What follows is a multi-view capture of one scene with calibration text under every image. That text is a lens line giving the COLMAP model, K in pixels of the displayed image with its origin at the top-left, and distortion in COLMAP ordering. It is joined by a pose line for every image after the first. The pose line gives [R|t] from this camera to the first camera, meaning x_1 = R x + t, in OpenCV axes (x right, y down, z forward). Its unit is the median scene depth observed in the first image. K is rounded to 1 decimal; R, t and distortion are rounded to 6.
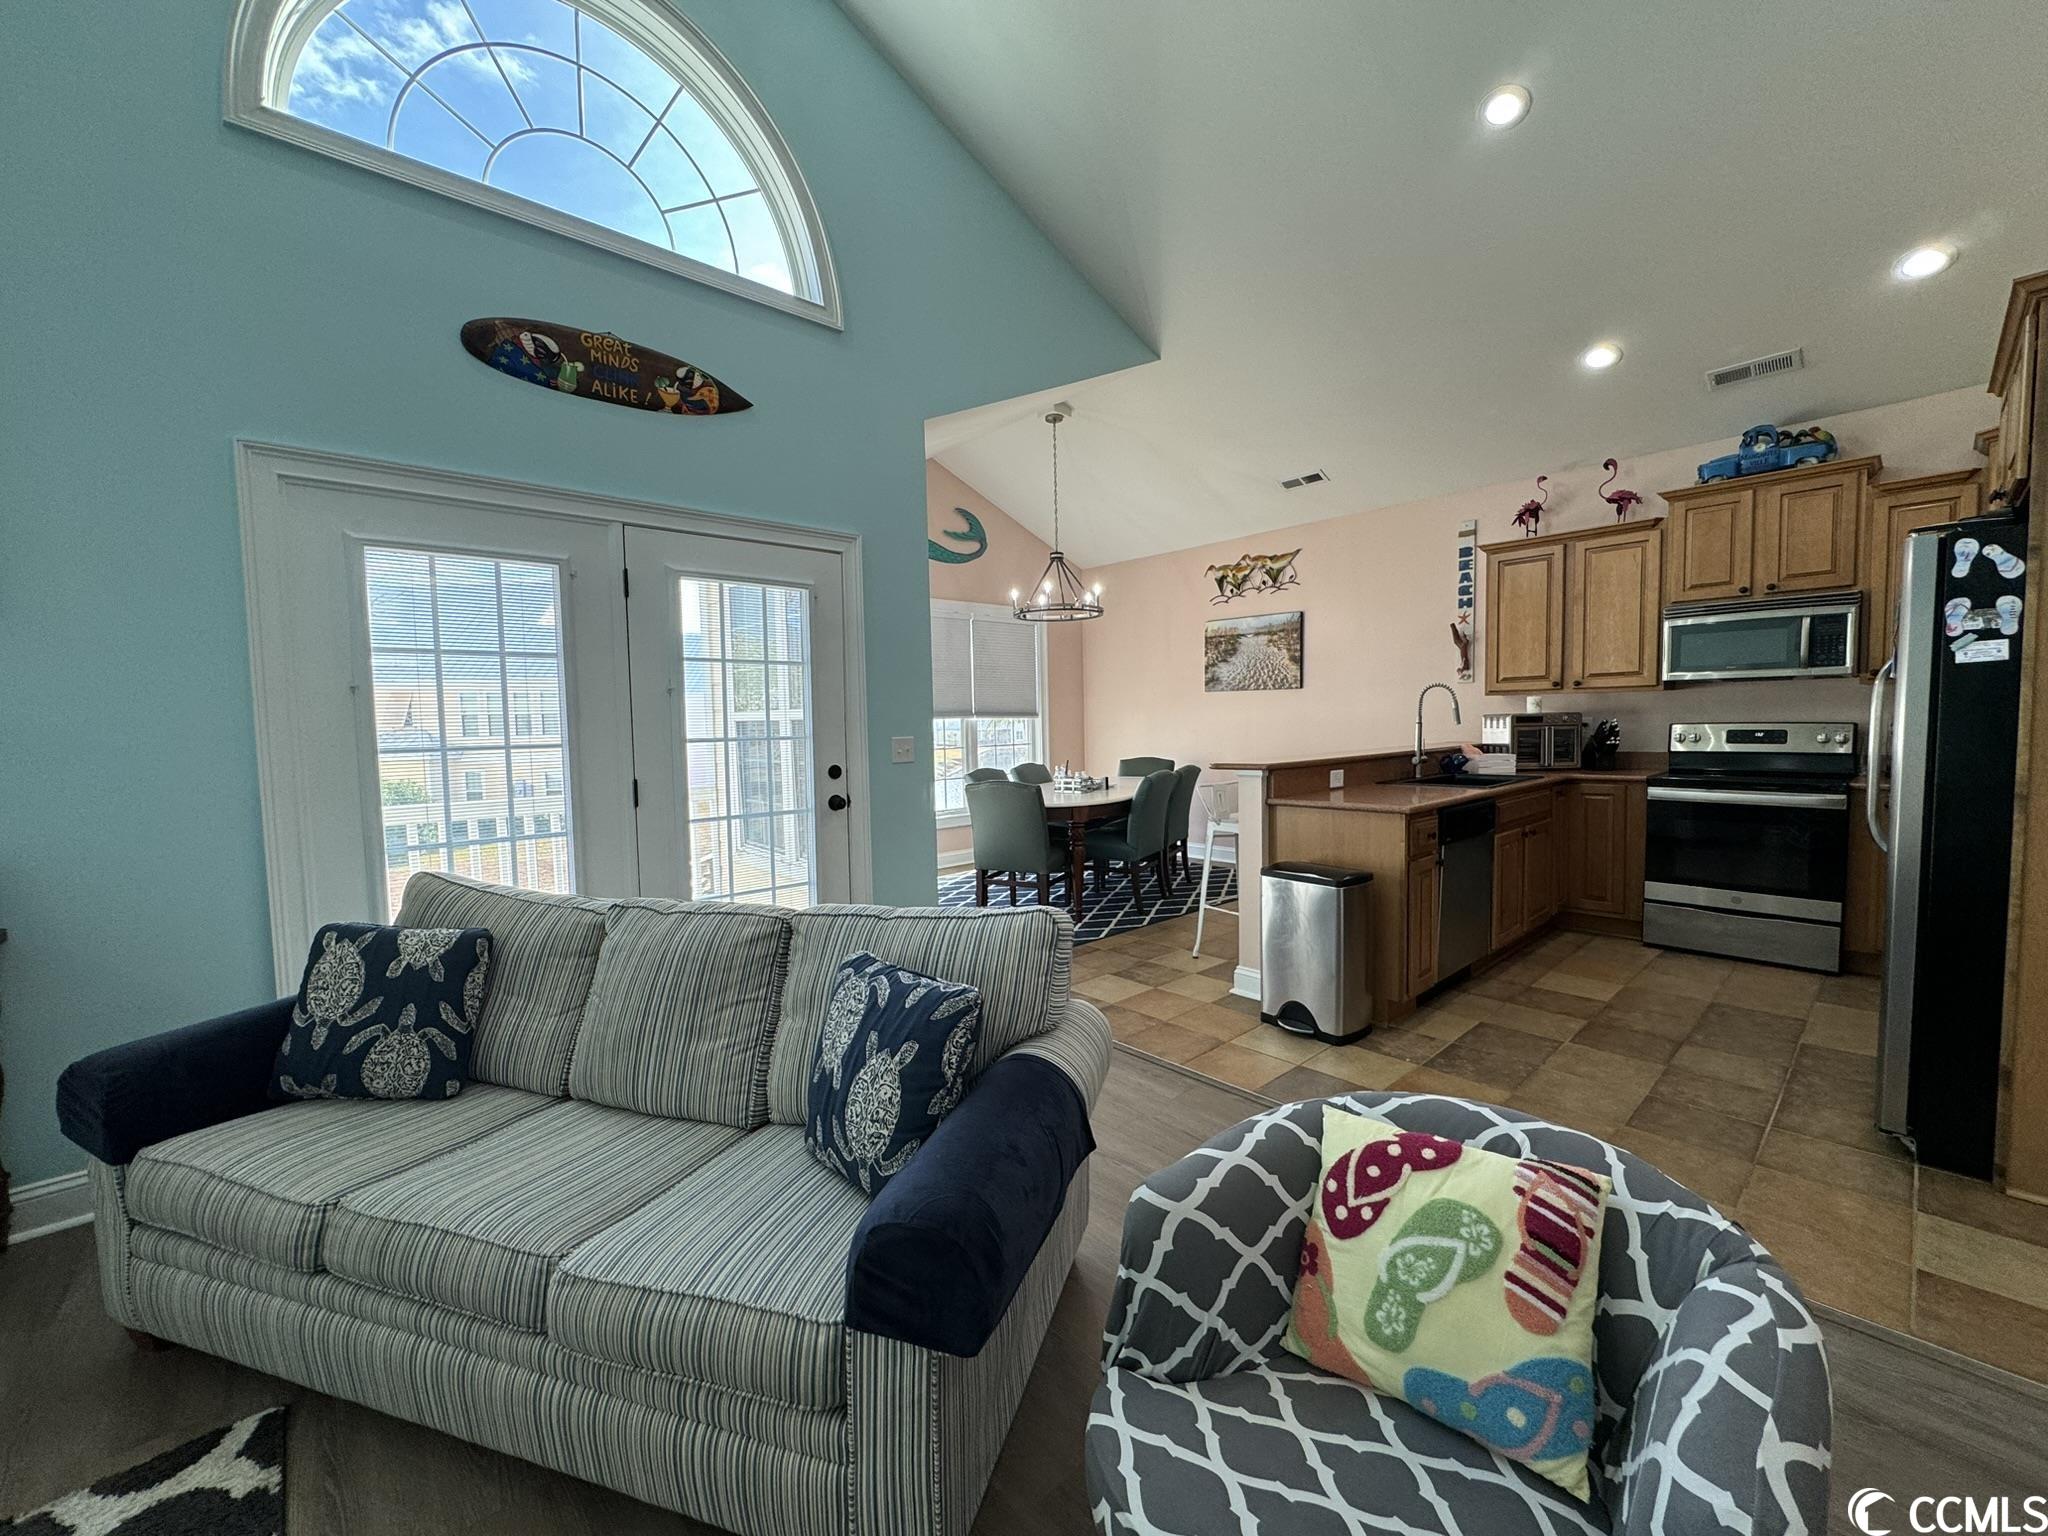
lens RADIAL K [[812.8, 0, 1024.0], [0, 812.8, 768.0], [0, 0, 1]] dist [-0.002783, 0.000238]
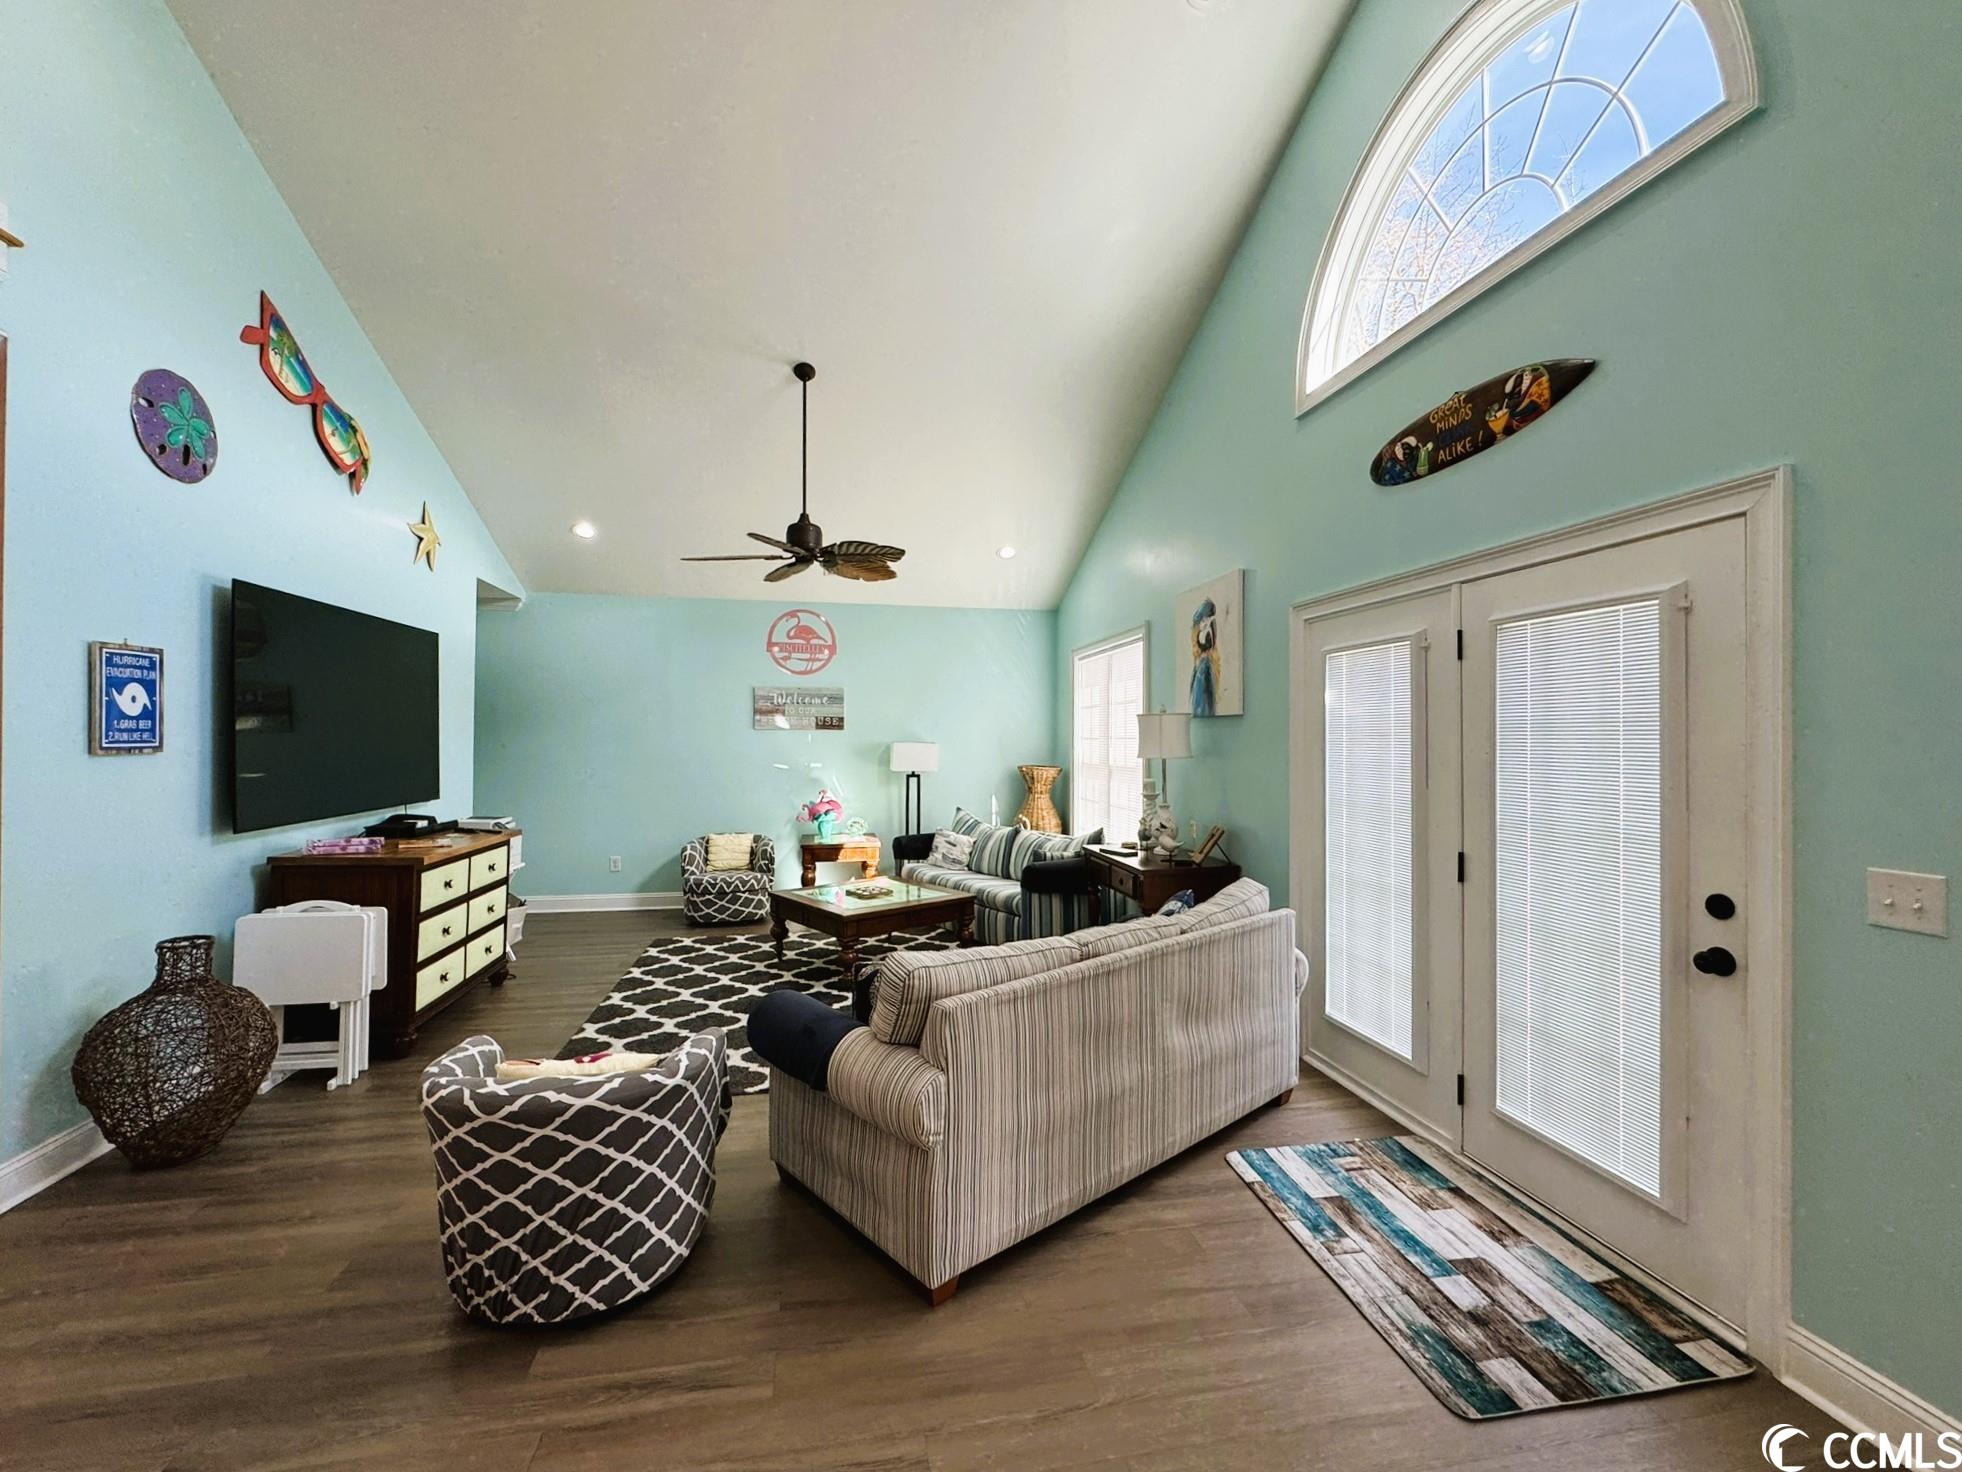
lens RADIAL K [[821.8, 0, 976.3], [0, 821.8, 735.8], [0, 0, 1]] dist [0.013252, -0.000081]
pose [[-0.520921, 0.015566, -0.853463, 0.436509], [-0.045216, 0.997927, 0.045798, -0.098122], [0.852407, 0.062447, -0.519137, 0.712910]]
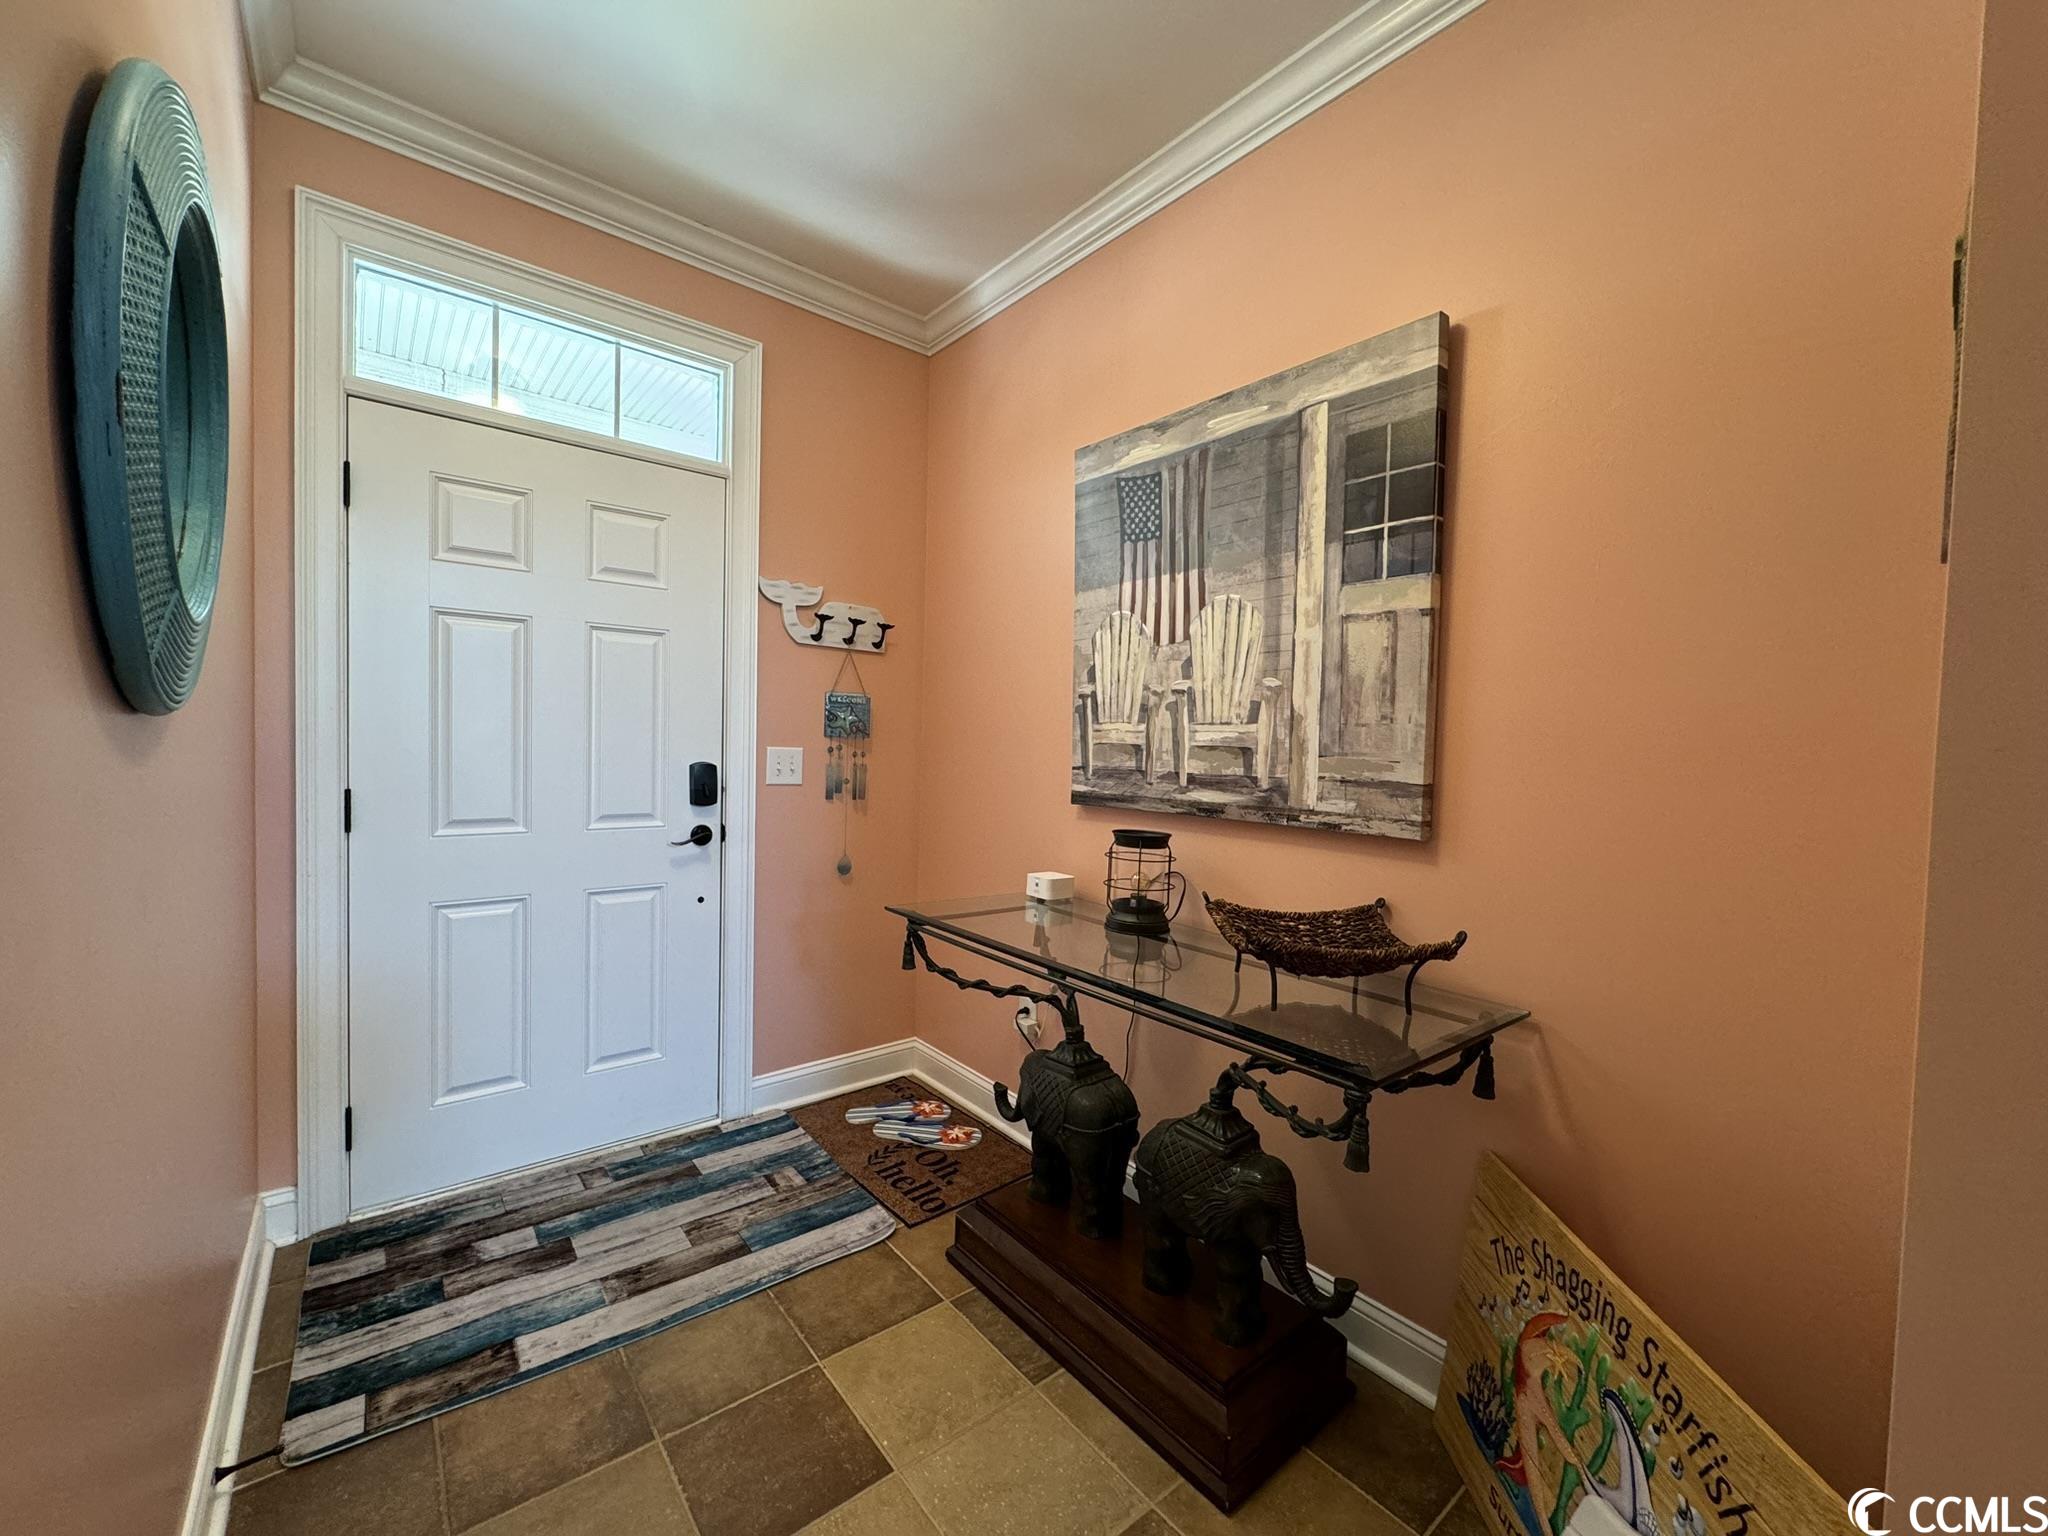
lens RADIAL K [[815.1, 0, 1024.0], [0, 815.1, 768.0], [0, 0, 1]] dist [-0.001435, 0.000225]
pose [[-0.998548, -0.009727, 0.052986, -0.454835], [-0.004906, 0.995897, 0.090363, -0.044869], [-0.053647, 0.089972, -0.994498, 1.126335]]
